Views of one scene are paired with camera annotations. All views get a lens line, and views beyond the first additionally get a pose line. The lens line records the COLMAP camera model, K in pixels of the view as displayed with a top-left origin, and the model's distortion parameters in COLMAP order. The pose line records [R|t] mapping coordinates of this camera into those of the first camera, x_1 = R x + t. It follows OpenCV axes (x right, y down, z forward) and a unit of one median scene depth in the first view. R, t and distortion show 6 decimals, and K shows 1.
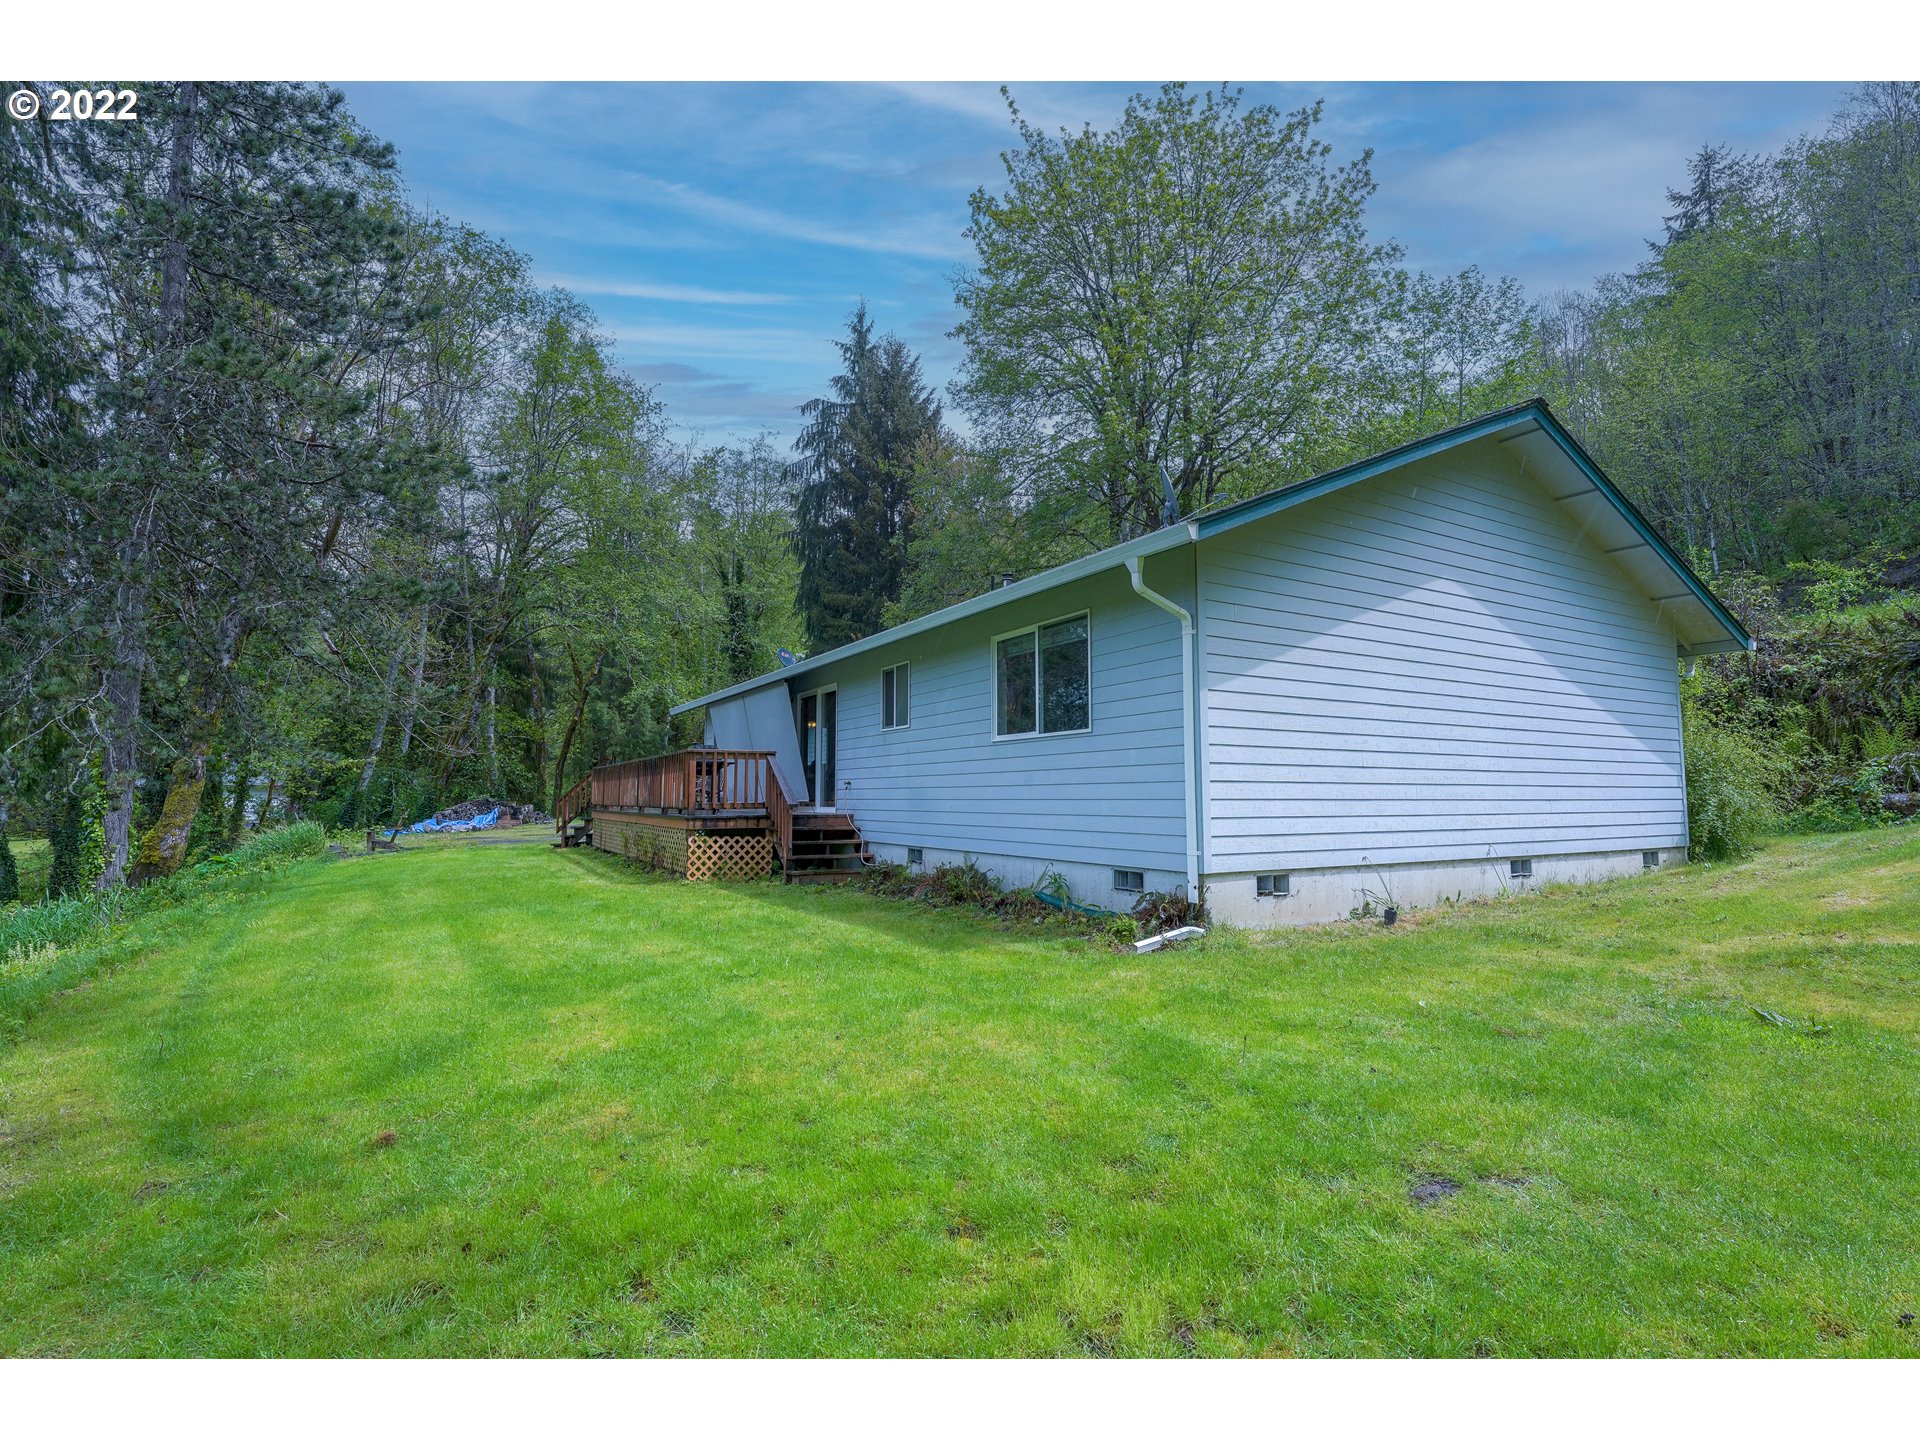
lens RADIAL K [[907.7, 0, 966.4], [0, 907.7, 723.4], [0, 0, 1]] dist [-0.011726, 0.000701]
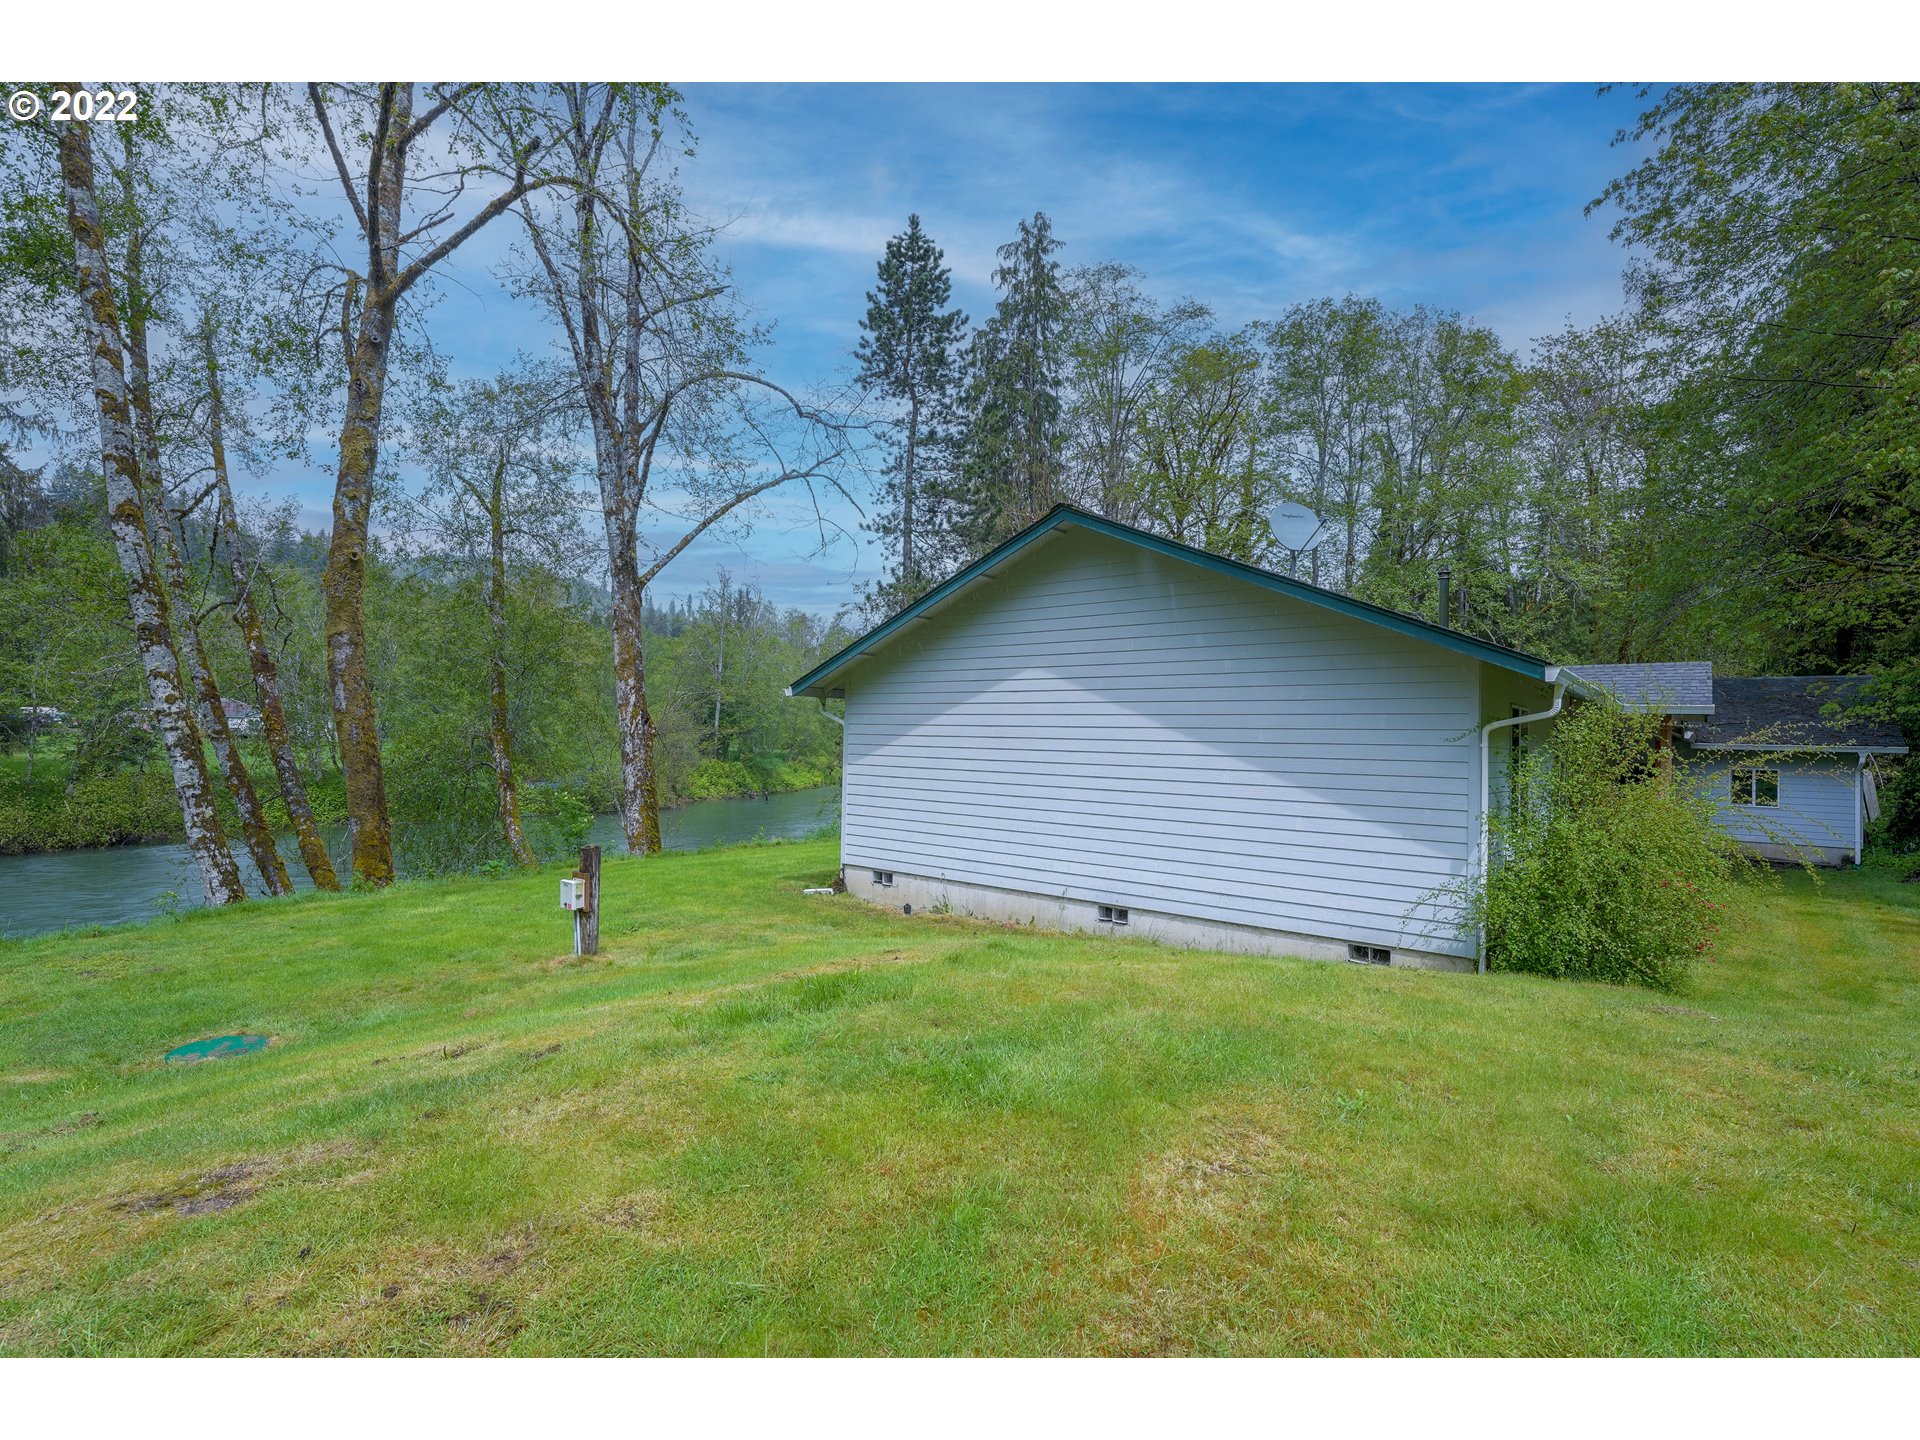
lens RADIAL K [[906.5, 0, 961.2], [0, 906.5, 726.0], [0, 0, 1]] dist [-0.004680, -0.000416]
pose [[0.350584, -0.008596, -0.936492, 1.582293], [0.053210, 0.998525, 0.010754, -0.093674], [0.935018, -0.053601, 0.350525, 0.442100]]
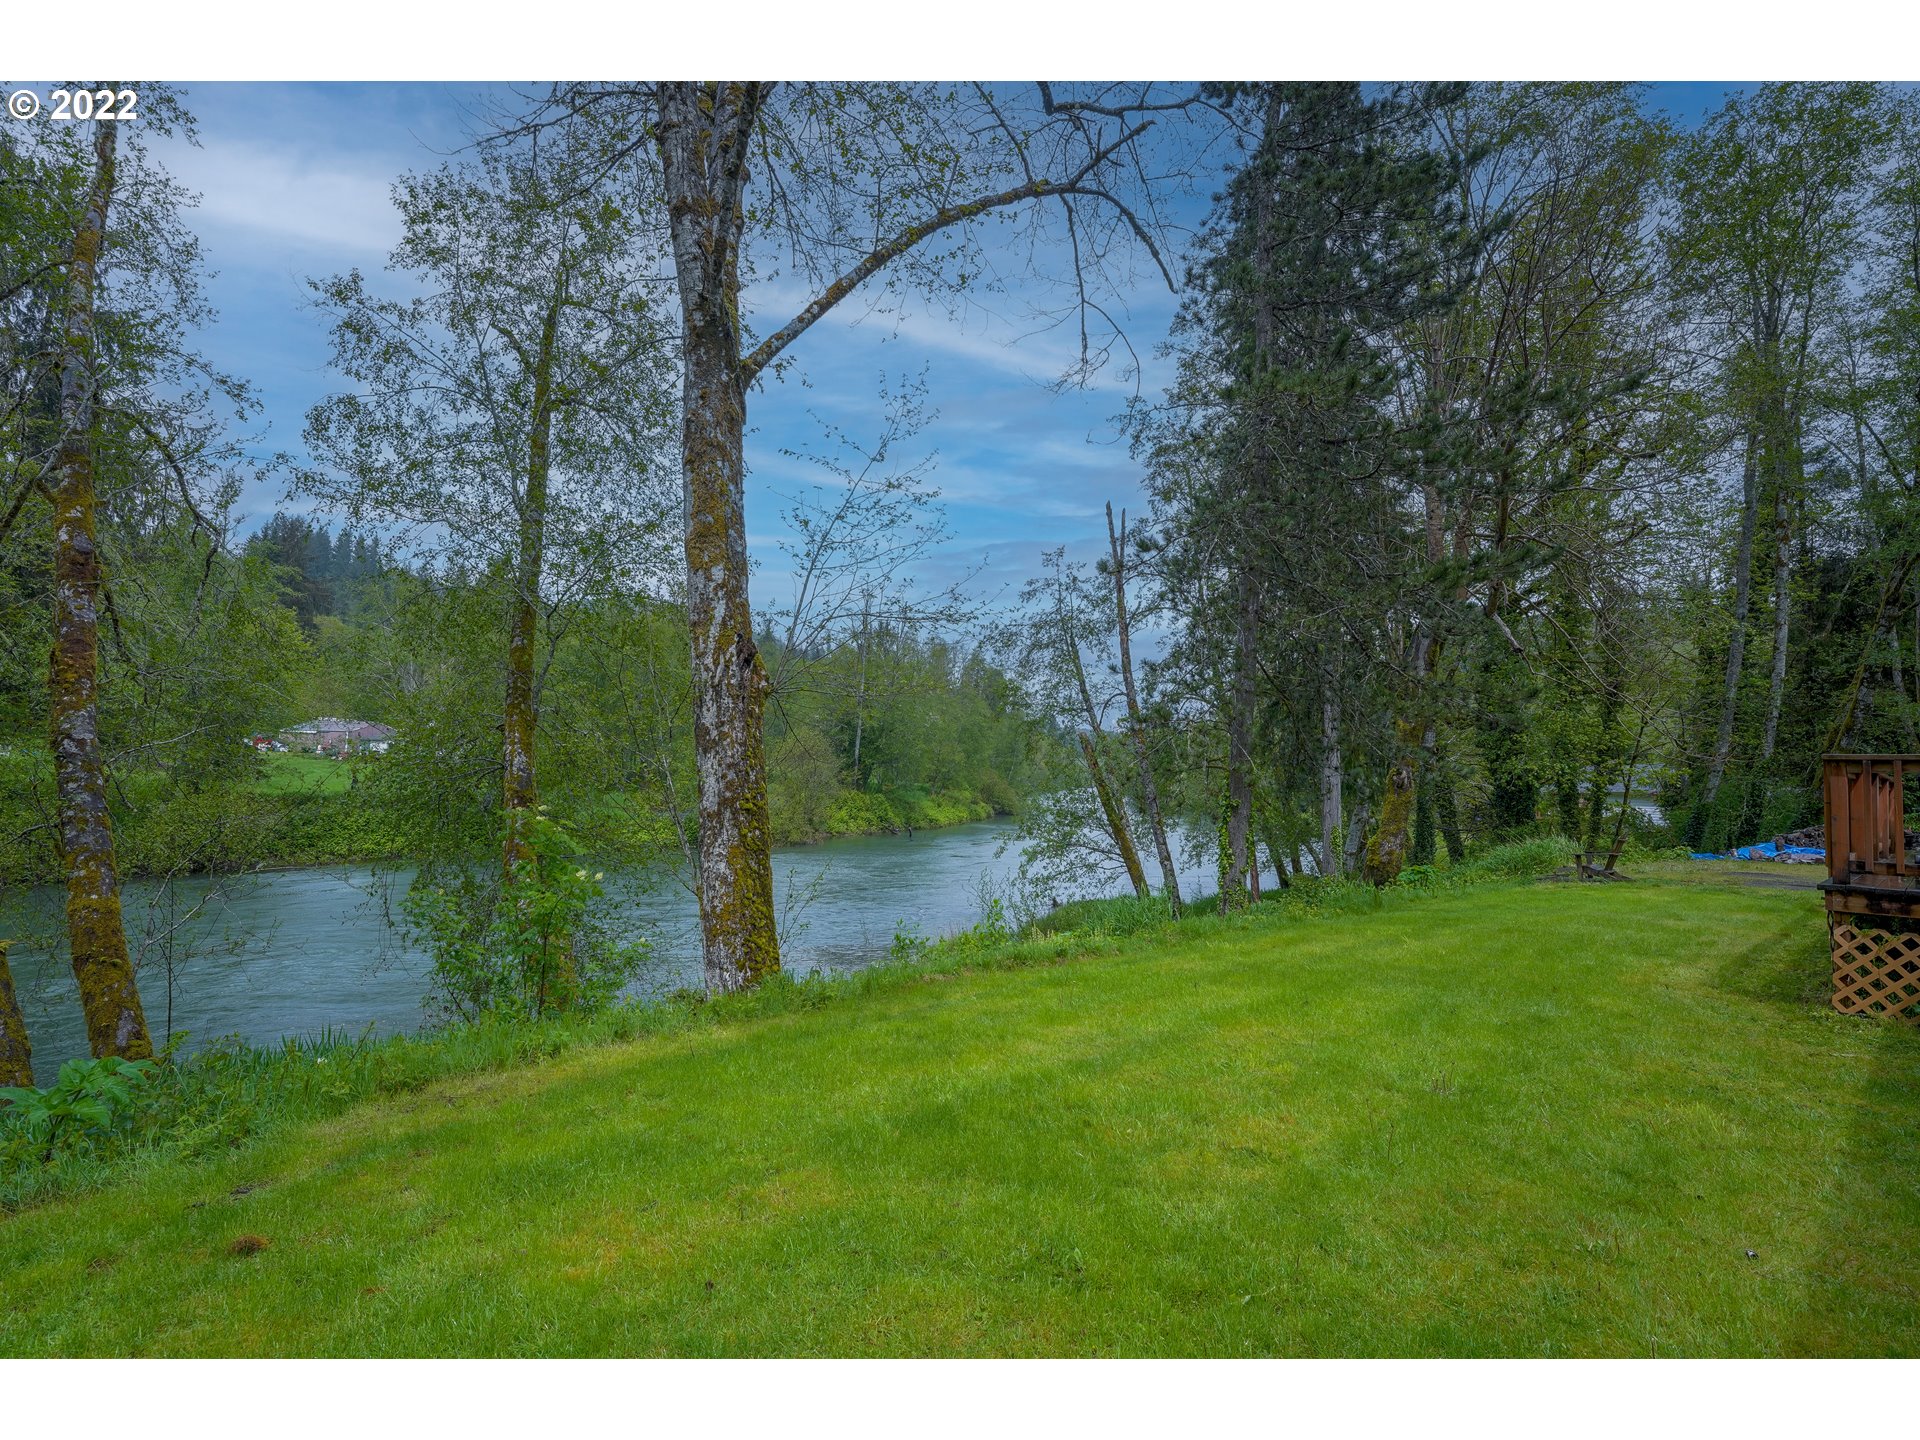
lens RADIAL K [[906.5, 0, 957.5], [0, 906.5, 720.9], [0, 0, 1]] dist [-0.004680, -0.000416]
pose [[0.207860, -0.053000, -0.976722, 0.121710], [0.045013, 0.997991, -0.044574, 0.012463], [0.977122, -0.034700, 0.209828, 0.521299]]
